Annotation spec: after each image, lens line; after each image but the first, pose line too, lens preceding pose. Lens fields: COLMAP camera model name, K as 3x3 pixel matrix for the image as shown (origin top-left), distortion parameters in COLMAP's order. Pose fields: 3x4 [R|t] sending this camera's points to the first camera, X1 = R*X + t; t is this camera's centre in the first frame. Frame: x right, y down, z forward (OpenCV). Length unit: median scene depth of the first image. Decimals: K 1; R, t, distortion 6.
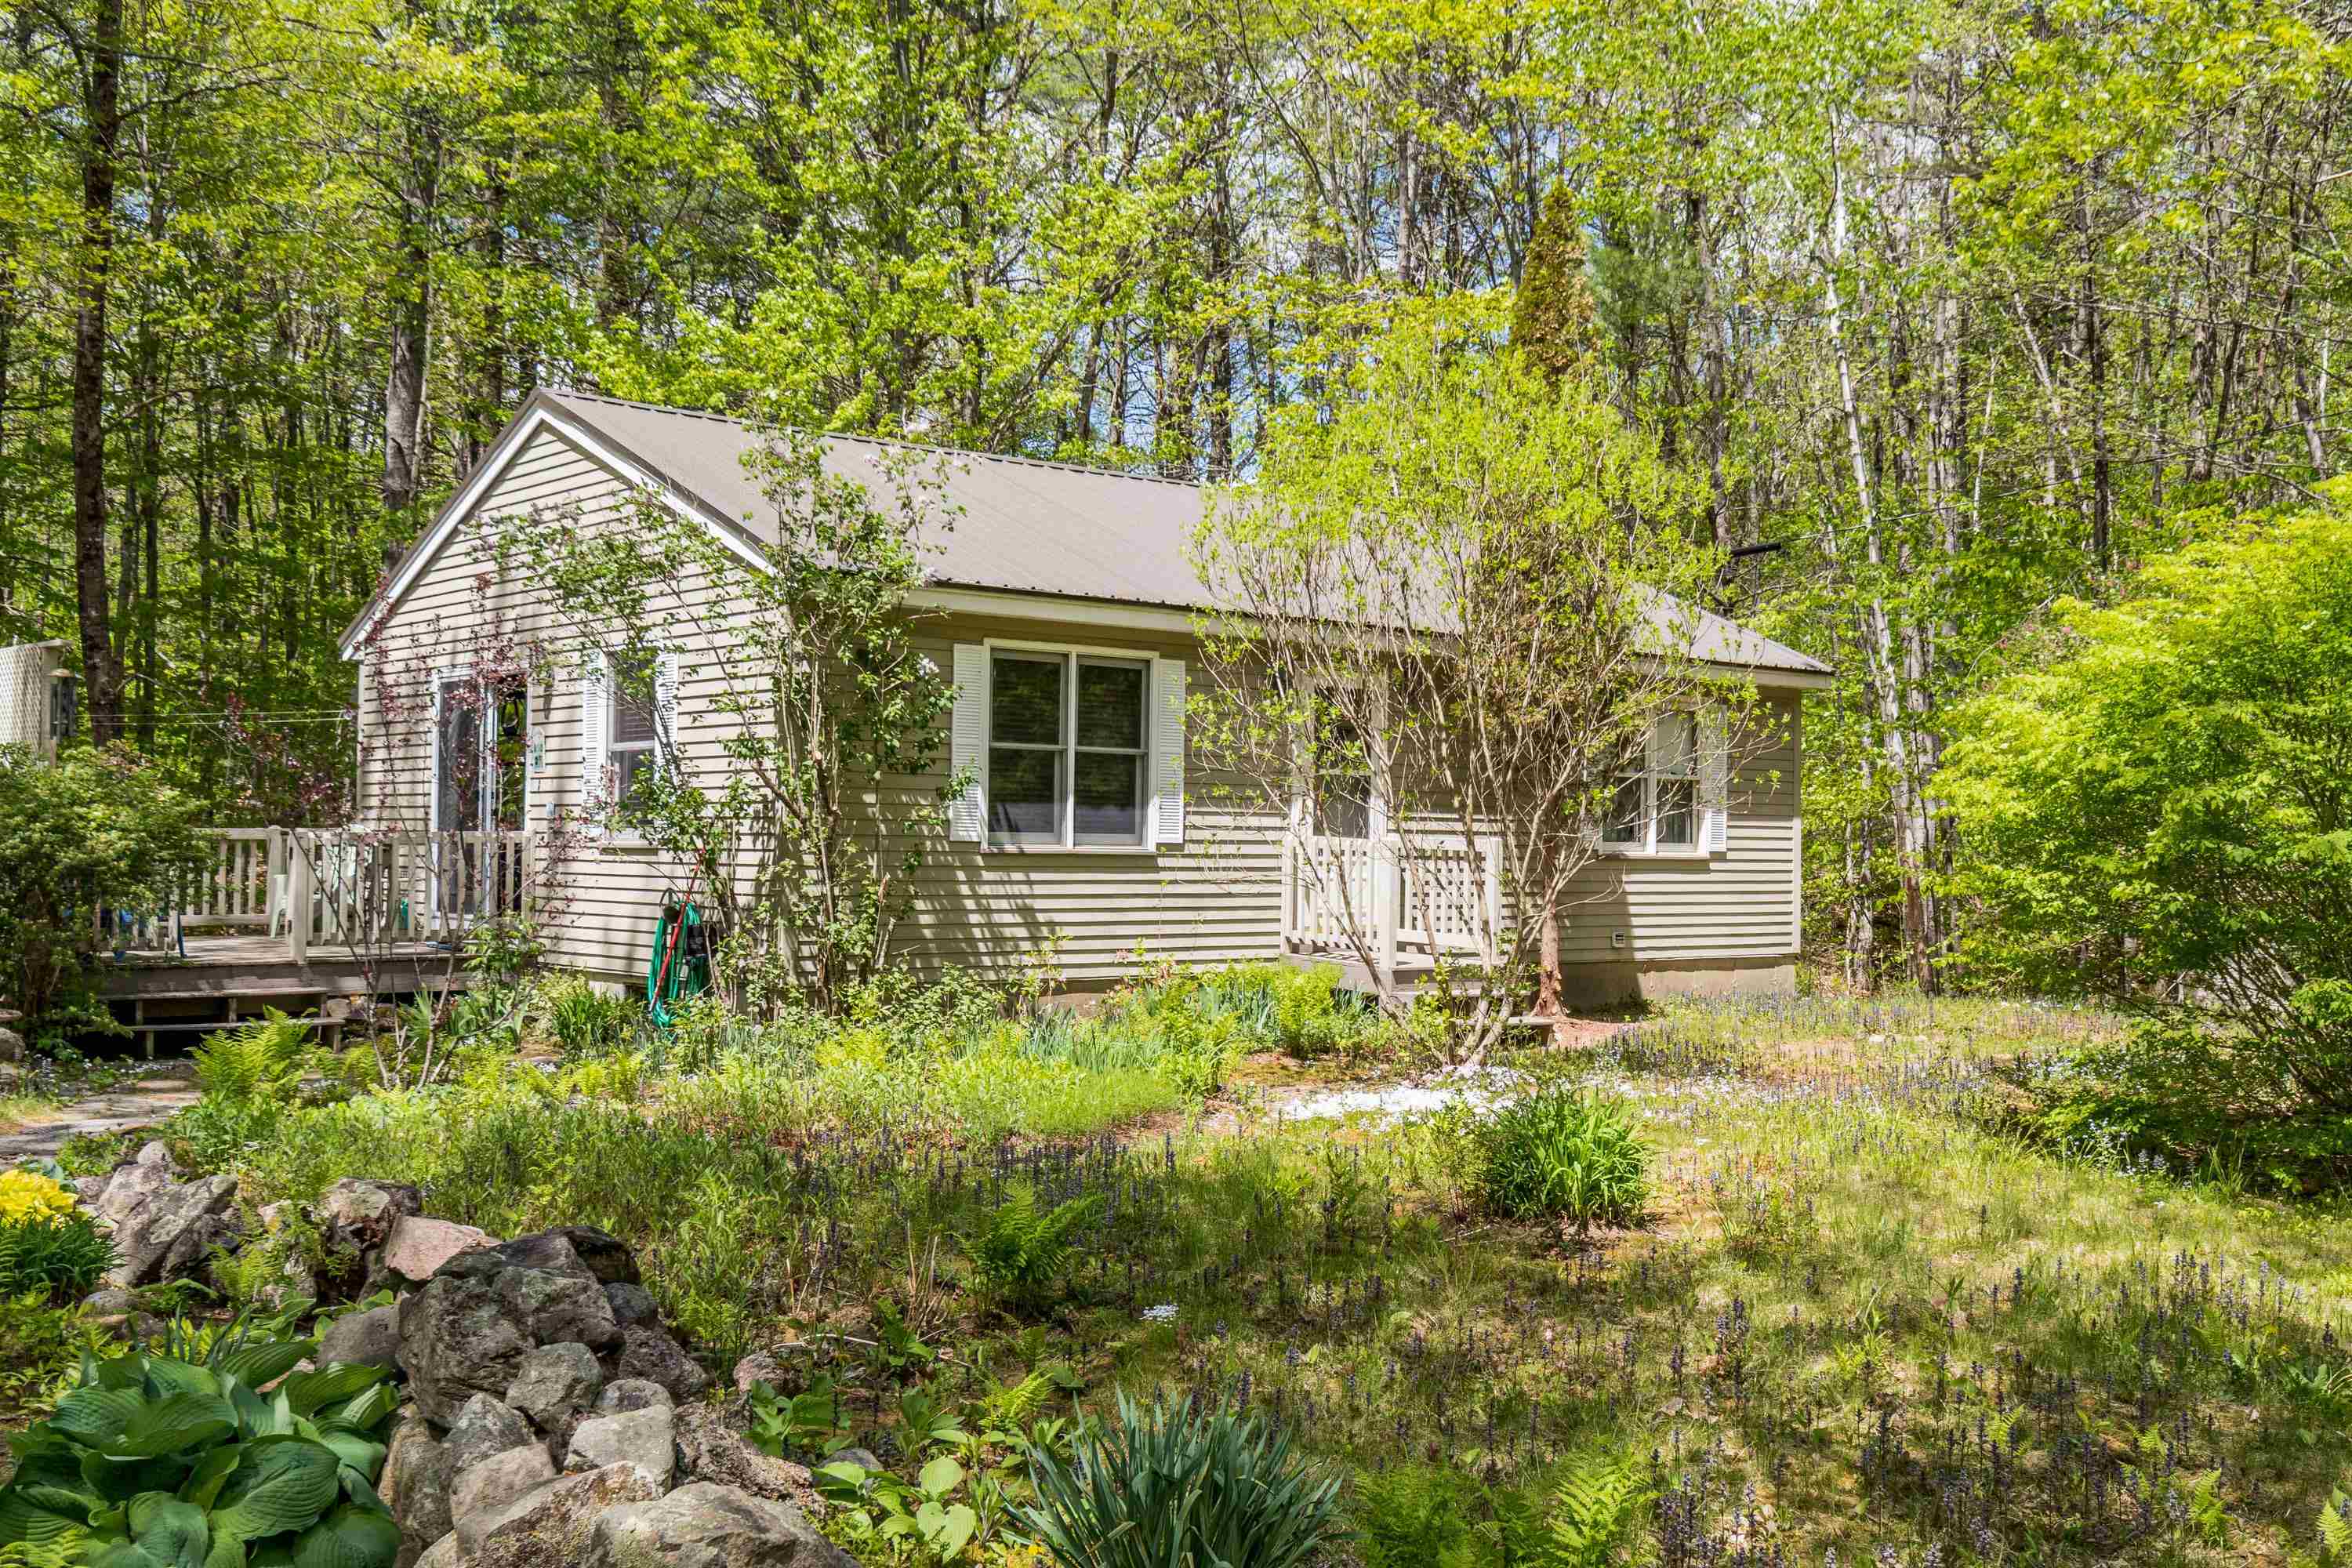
lens RADIAL K [[2297.4, 0, 1176.0], [0, 2297.4, 784.0], [0, 0, 1]] dist [-0.000738, 0.006998]
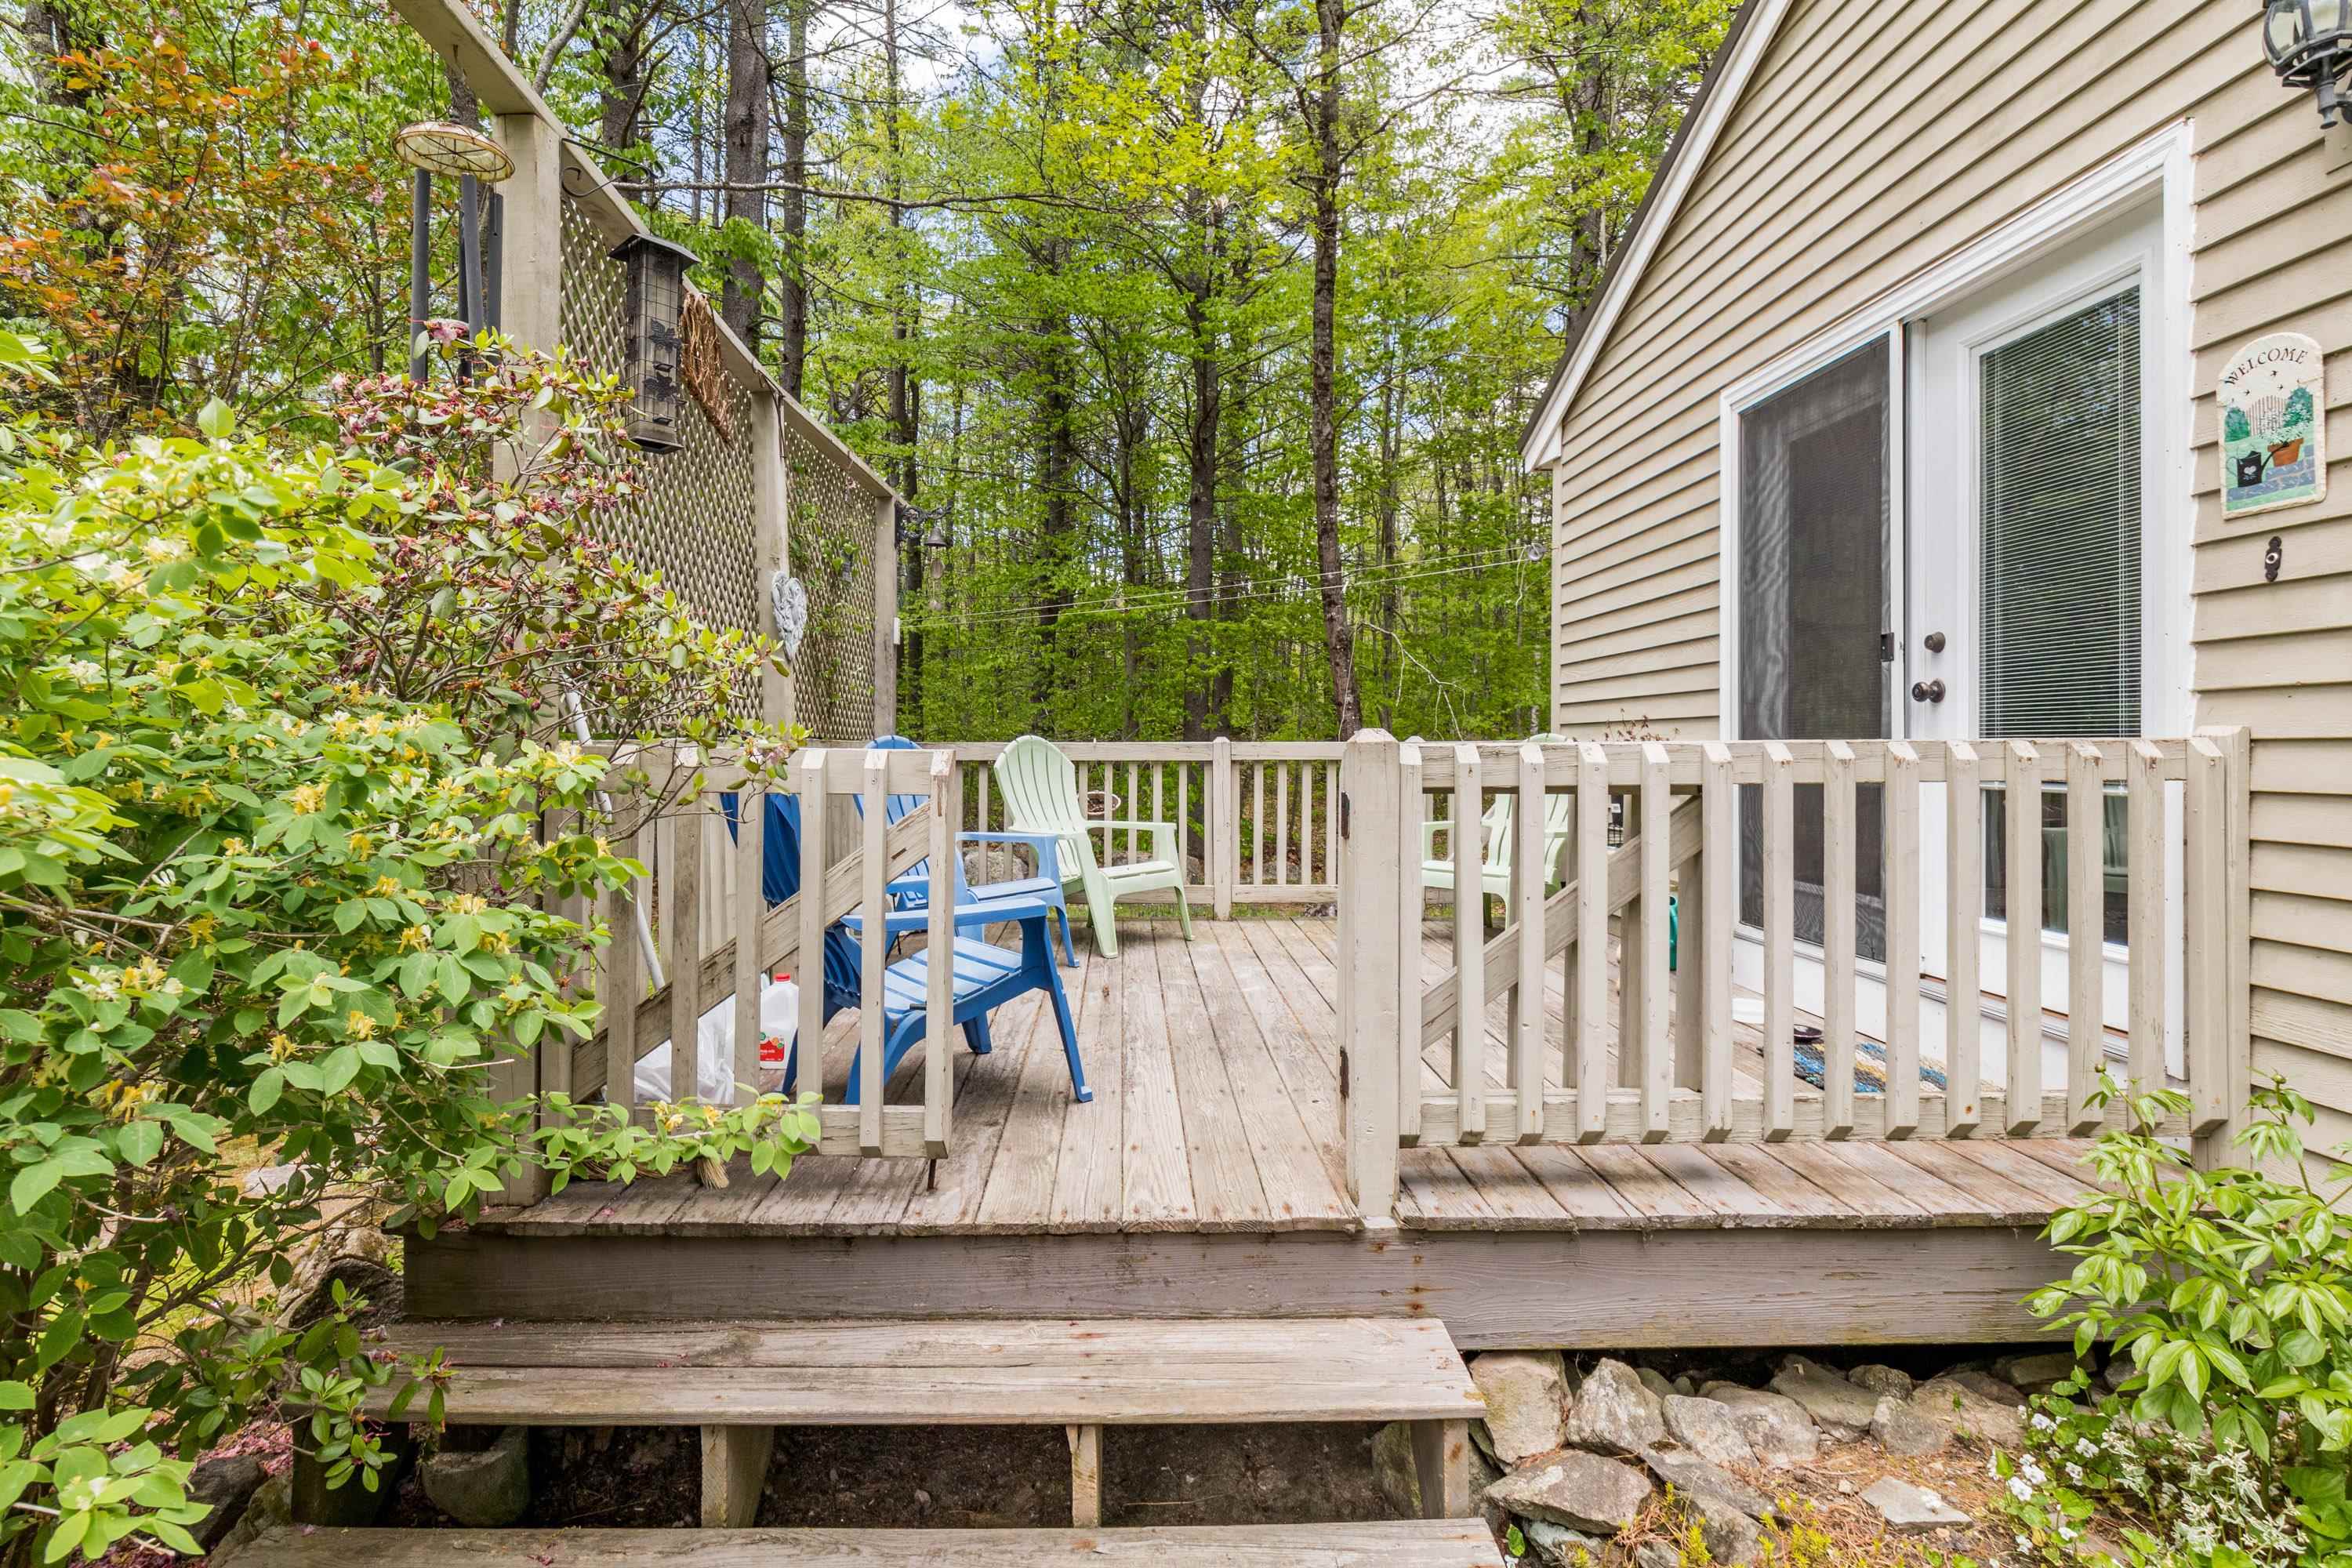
lens RADIAL K [[1105.4, 0, 1157.3], [0, 1105.4, 734.0], [0, 0, 1]] dist [-0.000476, -0.000050]
pose [[0.780501, -0.013421, -0.625010, -0.296484], [0.018400, 0.999830, 0.001508, 0.017825], [0.624883, -0.012677, 0.780615, 0.821123]]
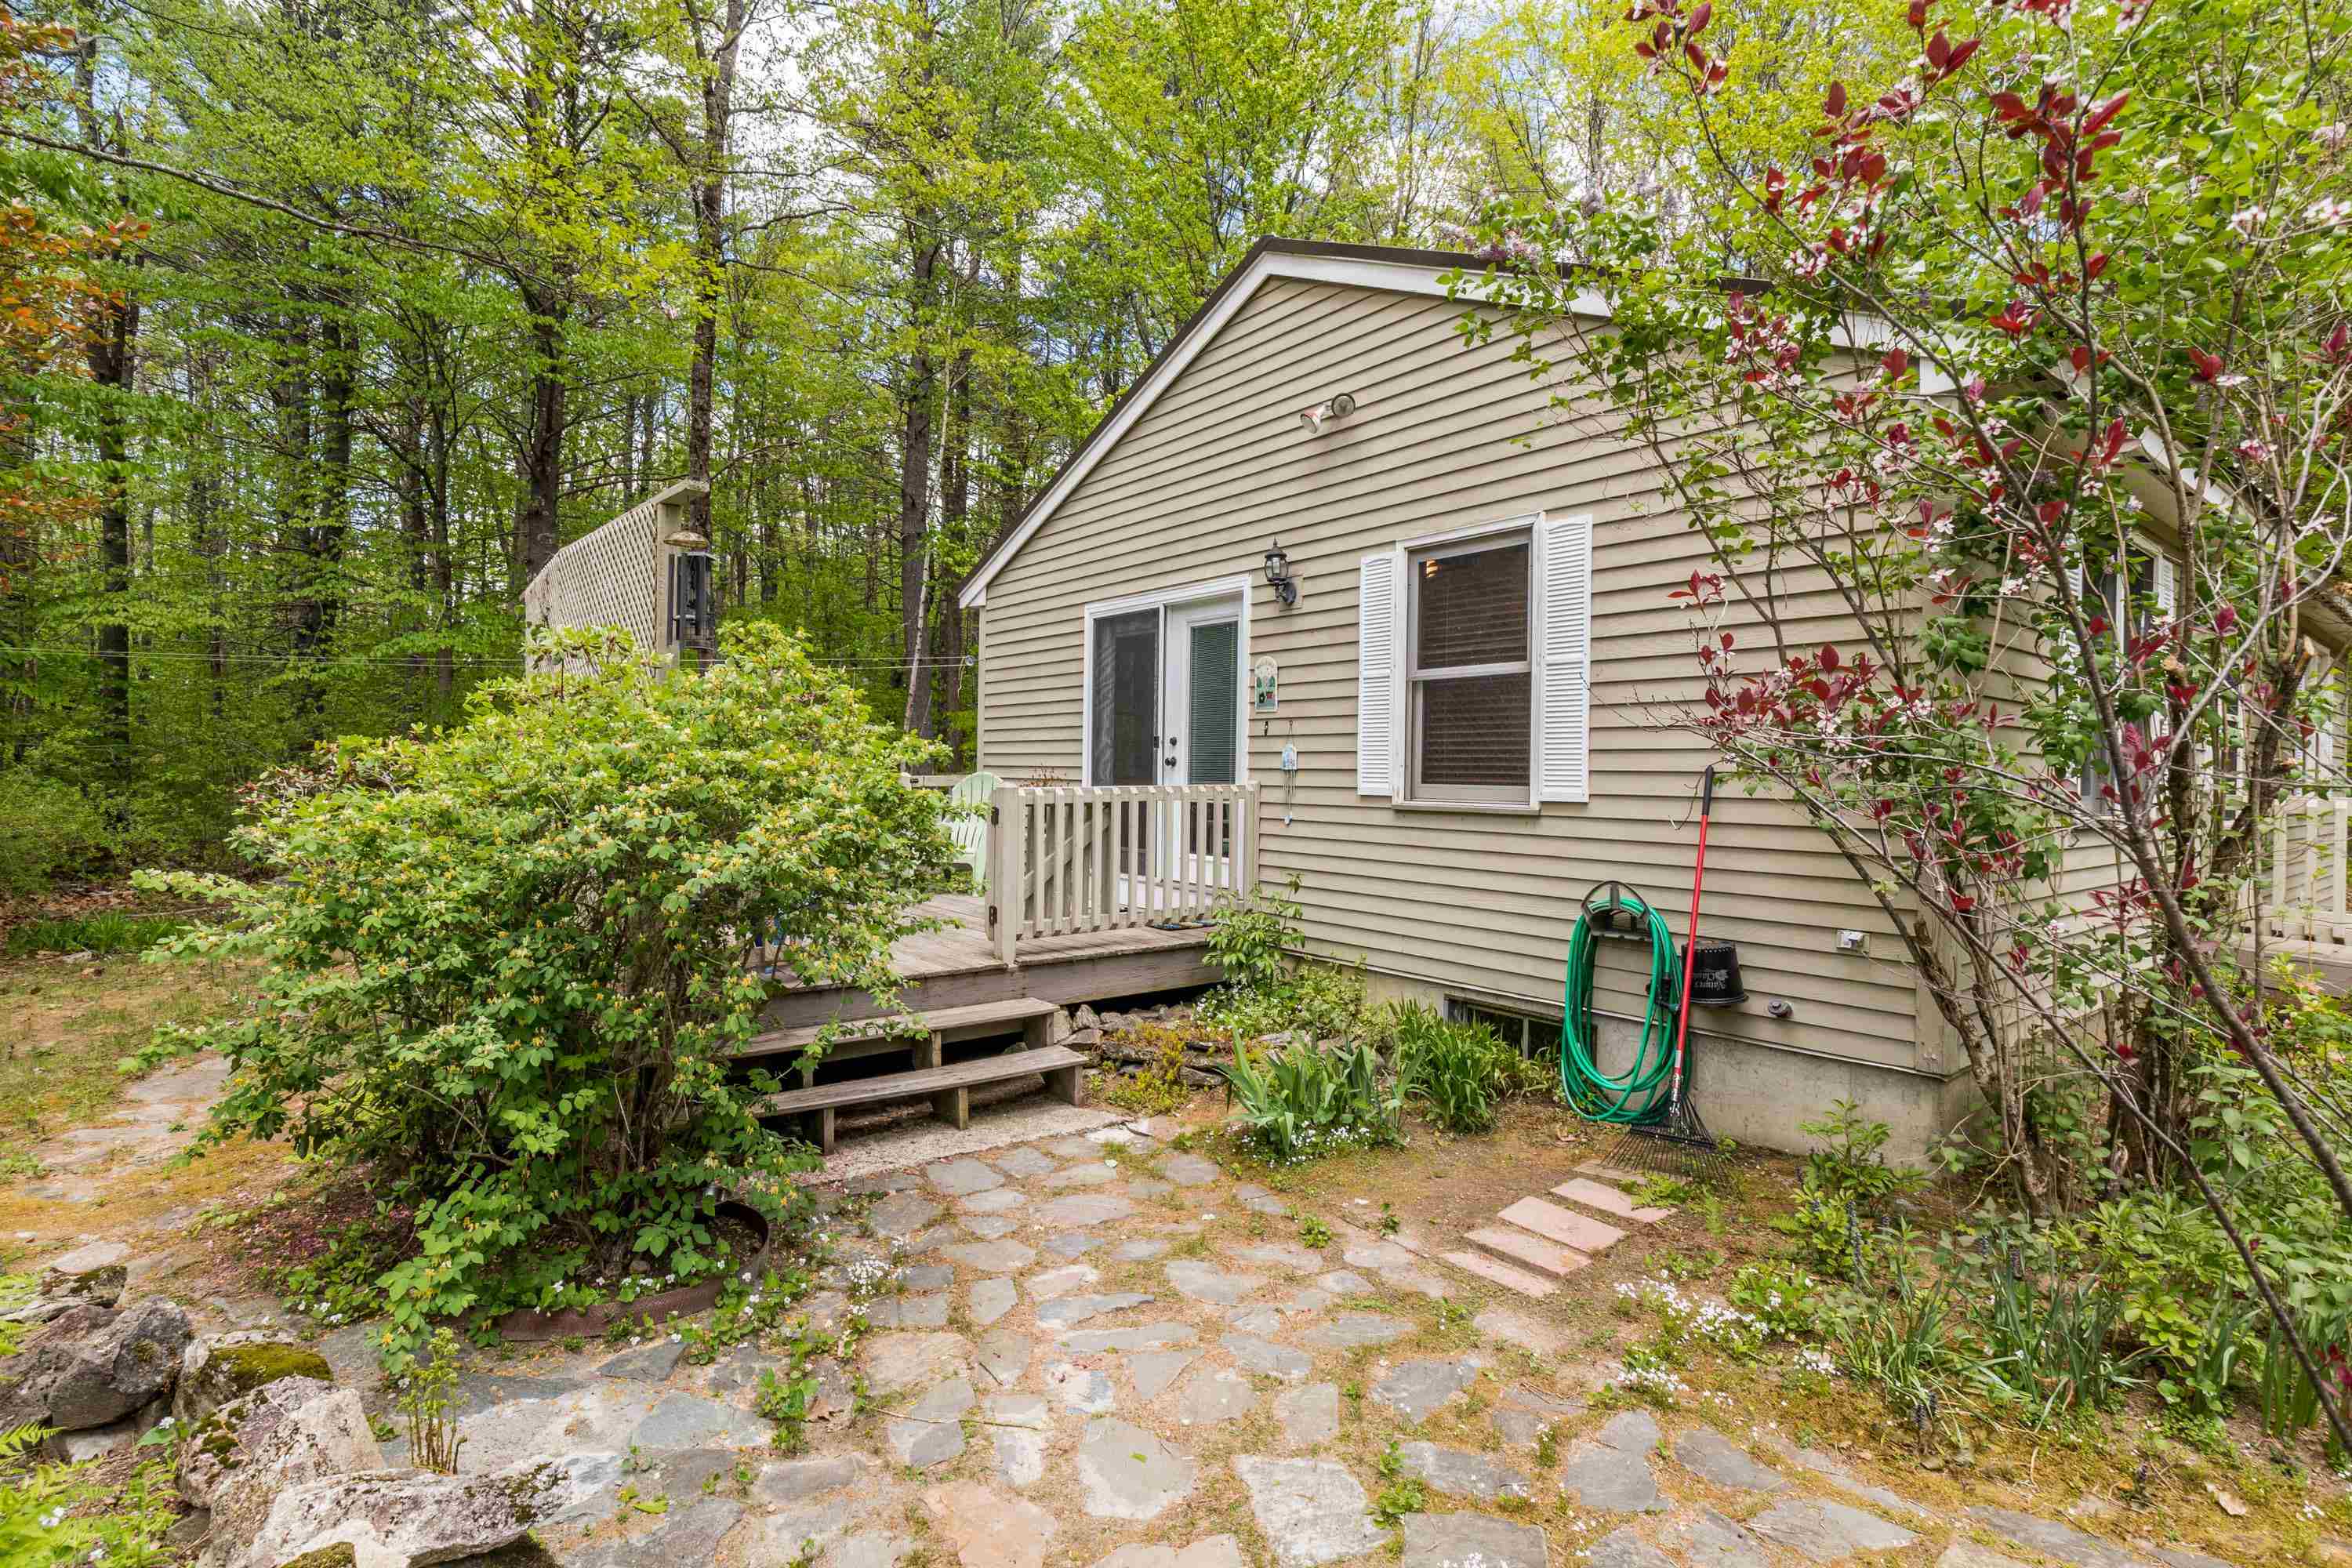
lens RADIAL K [[1092.7, 0, 1180.5], [0, 1092.7, 786.4], [0, 0, 1]] dist [-0.000784, -0.001000]
pose [[0.999694, 0.006416, -0.023900, -0.296749], [-0.005491, 0.999240, 0.038581, 0.006392], [0.024129, -0.038438, 0.998970, 0.608647]]
